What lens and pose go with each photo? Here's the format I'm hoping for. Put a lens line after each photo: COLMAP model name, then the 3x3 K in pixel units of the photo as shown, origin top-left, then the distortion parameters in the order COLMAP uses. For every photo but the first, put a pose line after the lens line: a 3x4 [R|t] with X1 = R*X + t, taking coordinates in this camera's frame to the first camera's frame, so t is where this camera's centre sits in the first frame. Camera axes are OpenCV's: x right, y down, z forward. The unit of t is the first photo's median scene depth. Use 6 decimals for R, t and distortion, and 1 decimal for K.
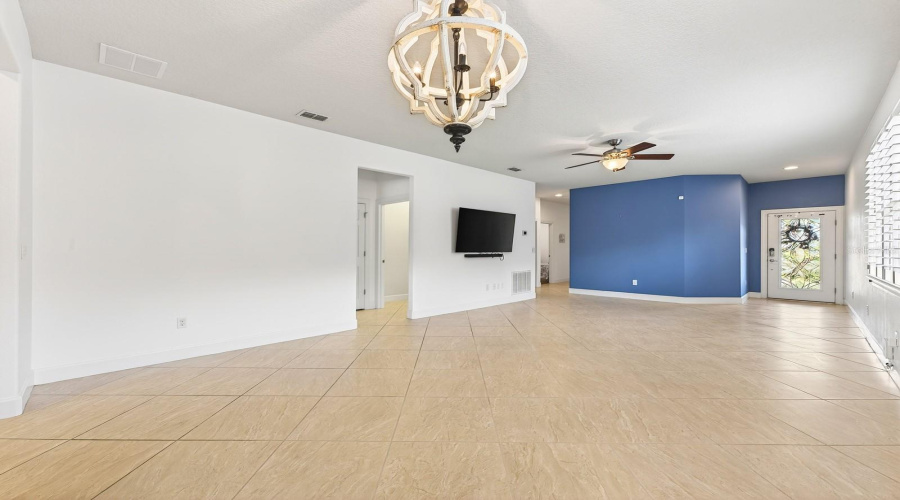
lens RADIAL K [[353.3, 0, 453.9], [0, 353.3, 249.7], [0, 0, 1]] dist [0.000824, -0.000043]
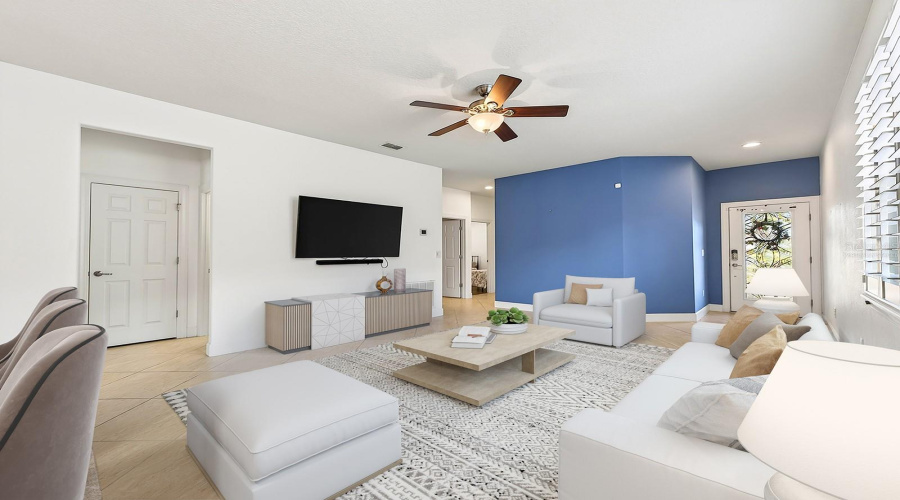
lens RADIAL K [[360.2, 0, 448.5], [0, 360.2, 245.9], [0, 0, 1]] dist [0.000956, 0.000425]
pose [[0.999356, -0.005718, 0.035436, 0.230921], [0.006513, 0.999729, -0.022365, 0.001050], [-0.035299, 0.022582, 0.999122, 0.212884]]
